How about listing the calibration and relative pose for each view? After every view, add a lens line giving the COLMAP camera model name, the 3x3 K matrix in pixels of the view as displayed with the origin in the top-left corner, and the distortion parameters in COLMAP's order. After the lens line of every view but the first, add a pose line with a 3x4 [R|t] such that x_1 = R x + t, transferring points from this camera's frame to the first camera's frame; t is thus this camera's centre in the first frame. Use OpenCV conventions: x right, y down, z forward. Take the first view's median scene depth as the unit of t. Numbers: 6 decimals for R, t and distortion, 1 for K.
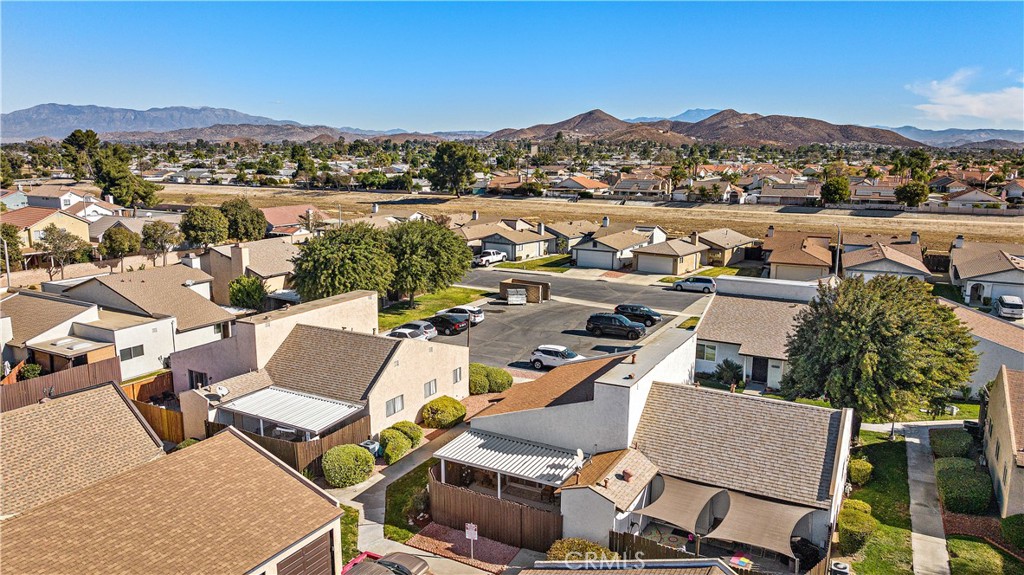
lens RADIAL K [[716.2, 0, 517.0], [0, 716.2, 285.2], [0, 0, 1]] dist [-0.024084, 0.004552]
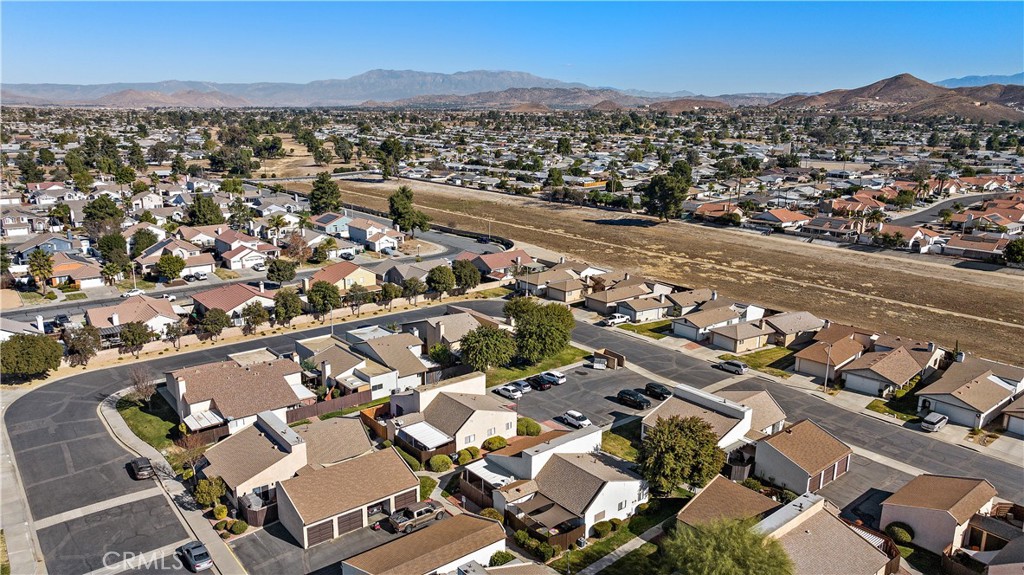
lens RADIAL K [[716.2, 0, 517.0], [0, 716.2, 285.2], [0, 0, 1]] dist [-0.024084, 0.004552]
pose [[0.927468, 0.091266, -0.362593, 0.291289], [-0.072686, 0.995261, 0.064589, -0.185341], [0.366770, -0.033549, 0.929707, -0.404843]]
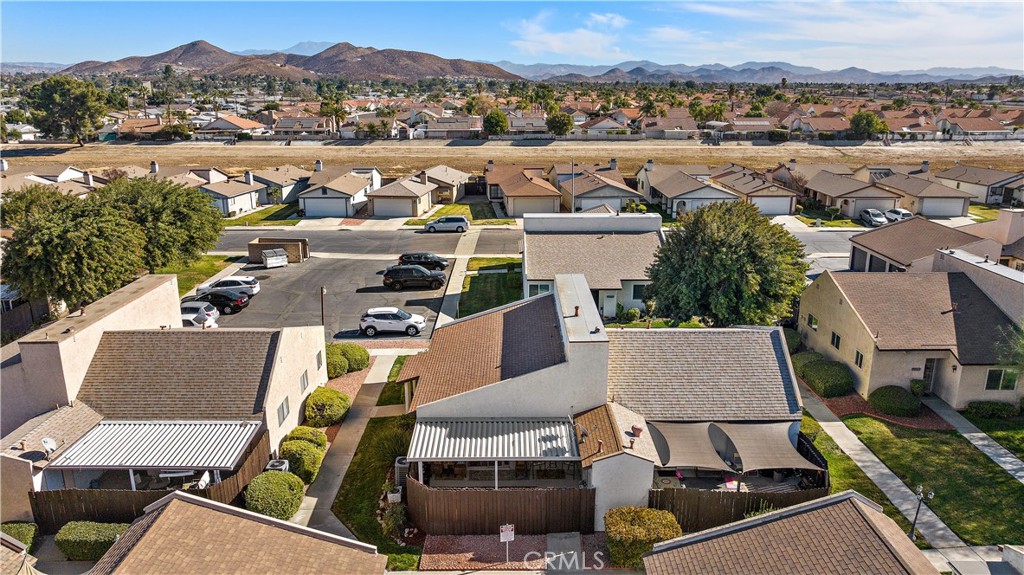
lens RADIAL K [[716.2, 0, 517.0], [0, 716.2, 285.2], [0, 0, 1]] dist [-0.024084, 0.004552]
pose [[0.872557, -0.134827, 0.469537, -0.117911], [0.093389, 0.989470, 0.110579, -0.015181], [-0.479502, -0.052637, 0.875961, 0.065477]]
